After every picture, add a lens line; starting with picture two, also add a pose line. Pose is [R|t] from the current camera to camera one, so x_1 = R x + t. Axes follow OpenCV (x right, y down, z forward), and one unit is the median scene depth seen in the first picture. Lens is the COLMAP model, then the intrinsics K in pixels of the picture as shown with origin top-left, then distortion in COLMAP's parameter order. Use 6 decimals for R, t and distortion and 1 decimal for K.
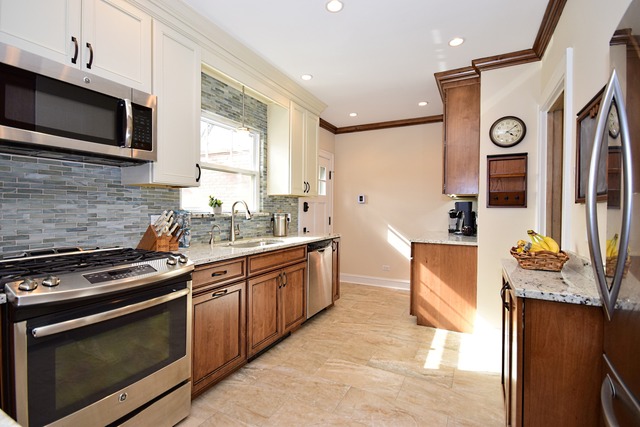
lens RADIAL K [[303.1, 0, 320.0], [0, 303.1, 213.5], [0, 0, 1]] dist [0.000308, -0.000043]
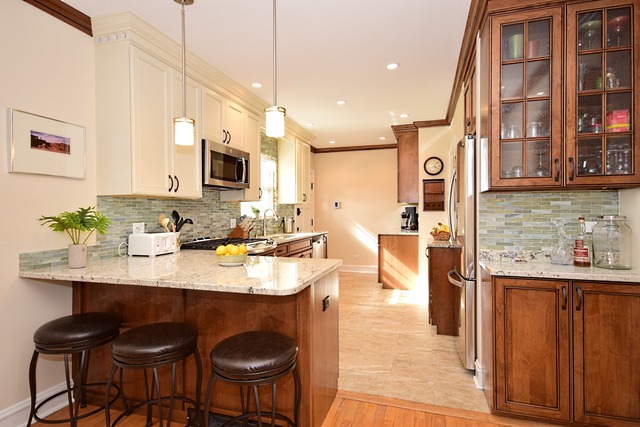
lens RADIAL K [[337.3, 0, 319.0], [0, 337.3, 216.2], [0, 0, 1]] dist [-0.055183, 0.000013]
pose [[0.985918, -0.015189, 0.166538, -0.310229], [0.015444, 0.999881, -0.000237, -0.000562], [-0.166515, 0.002806, 0.986035, -0.699365]]
